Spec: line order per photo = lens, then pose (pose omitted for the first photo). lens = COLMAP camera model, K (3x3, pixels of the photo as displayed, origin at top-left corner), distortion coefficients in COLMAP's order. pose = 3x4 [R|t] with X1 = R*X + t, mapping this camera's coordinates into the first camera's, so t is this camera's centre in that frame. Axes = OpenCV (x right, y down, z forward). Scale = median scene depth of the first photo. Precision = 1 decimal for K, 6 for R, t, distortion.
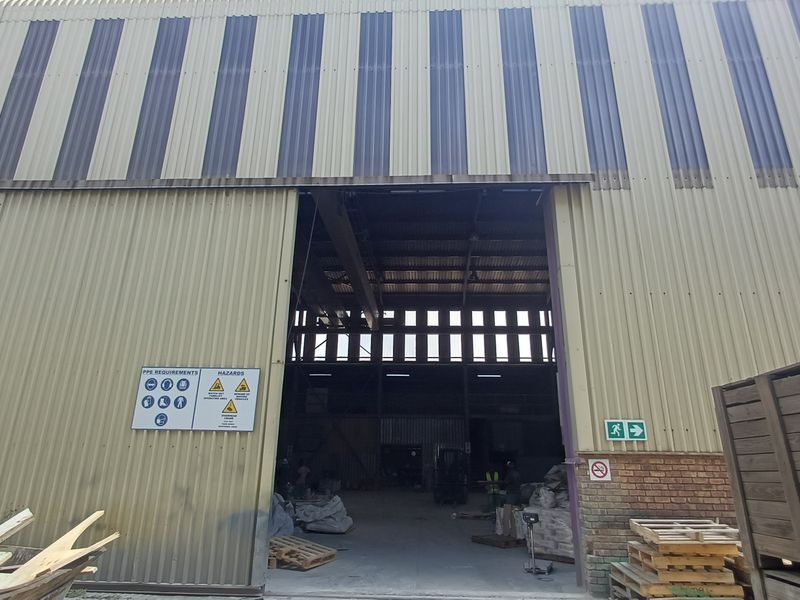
lens RADIAL K [[488.0, 0, 400.8], [0, 488.0, 293.1], [0, 0, 1]] dist [-0.001105, 0.002226]
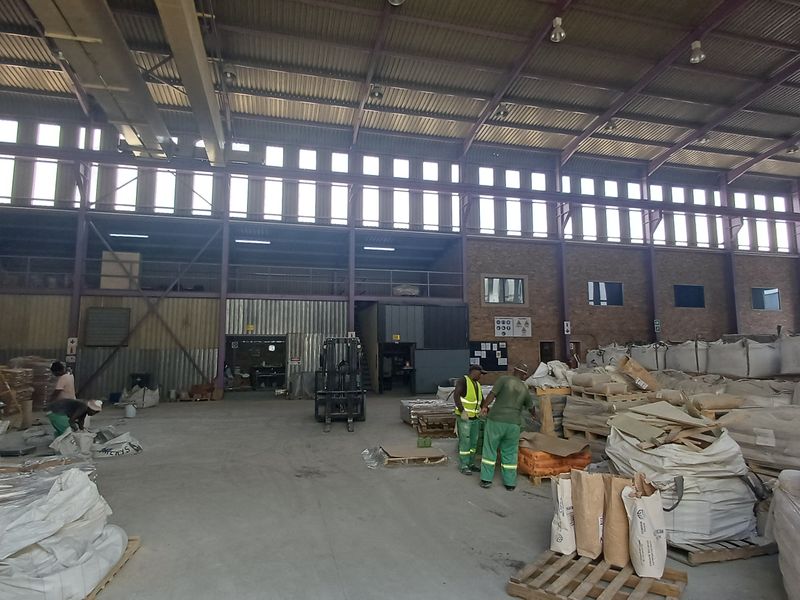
lens RADIAL K [[488.0, 0, 400.8], [0, 488.0, 293.1], [0, 0, 1]] dist [-0.001105, 0.002226]
pose [[0.954138, 0.020446, 0.298668, -0.011621], [-0.079422, 0.979203, 0.186689, 0.098419], [-0.288640, -0.201848, 0.935919, 0.283636]]
